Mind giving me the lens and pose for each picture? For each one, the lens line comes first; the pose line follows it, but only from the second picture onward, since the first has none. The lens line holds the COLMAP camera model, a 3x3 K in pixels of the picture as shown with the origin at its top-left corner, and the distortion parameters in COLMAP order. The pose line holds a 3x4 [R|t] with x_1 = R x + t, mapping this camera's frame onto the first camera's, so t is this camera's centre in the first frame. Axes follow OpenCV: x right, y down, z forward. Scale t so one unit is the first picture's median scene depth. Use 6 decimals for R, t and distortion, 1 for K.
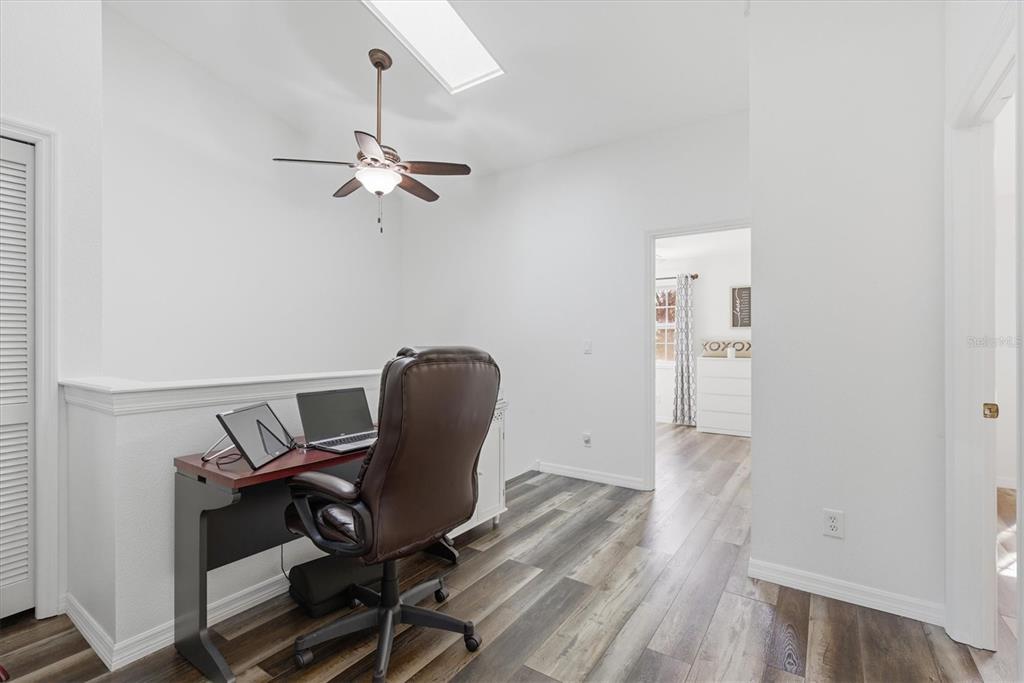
lens RADIAL K [[467.8, 0, 509.7], [0, 467.8, 339.2], [0, 0, 1]] dist [-0.000004, 0.000219]
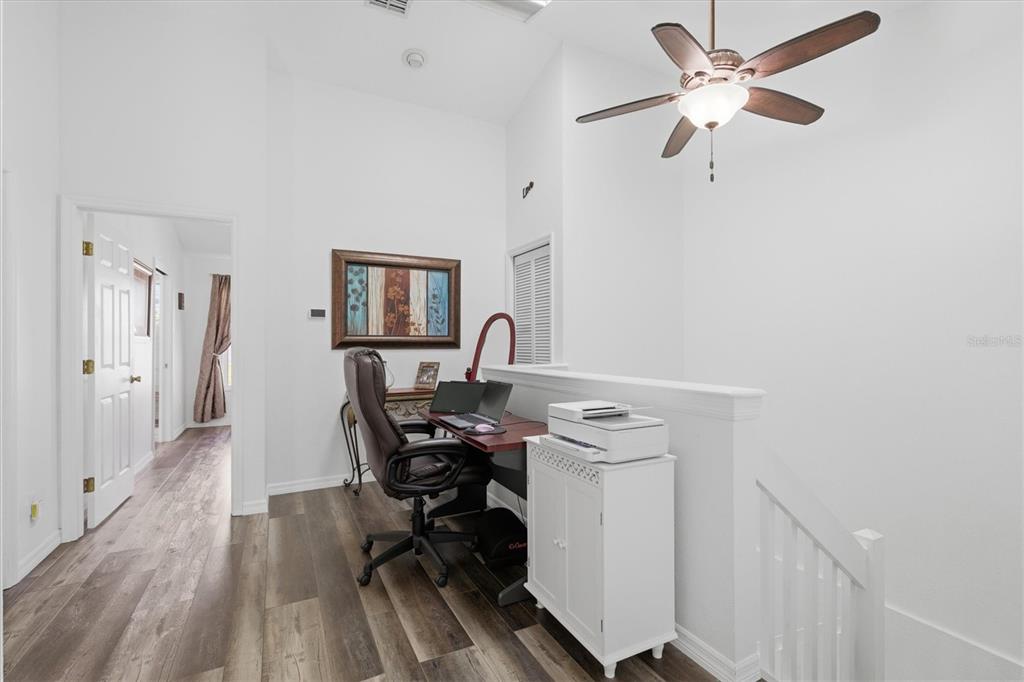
lens RADIAL K [[467.8, 0, 510.6], [0, 467.8, 344.1], [0, 0, 1]] dist [-0.000004, 0.000219]
pose [[-0.482135, -0.000698, -0.876097, 0.756952], [0.001153, 0.999998, -0.001431, 0.015035], [0.876096, -0.001701, -0.482133, 1.768225]]
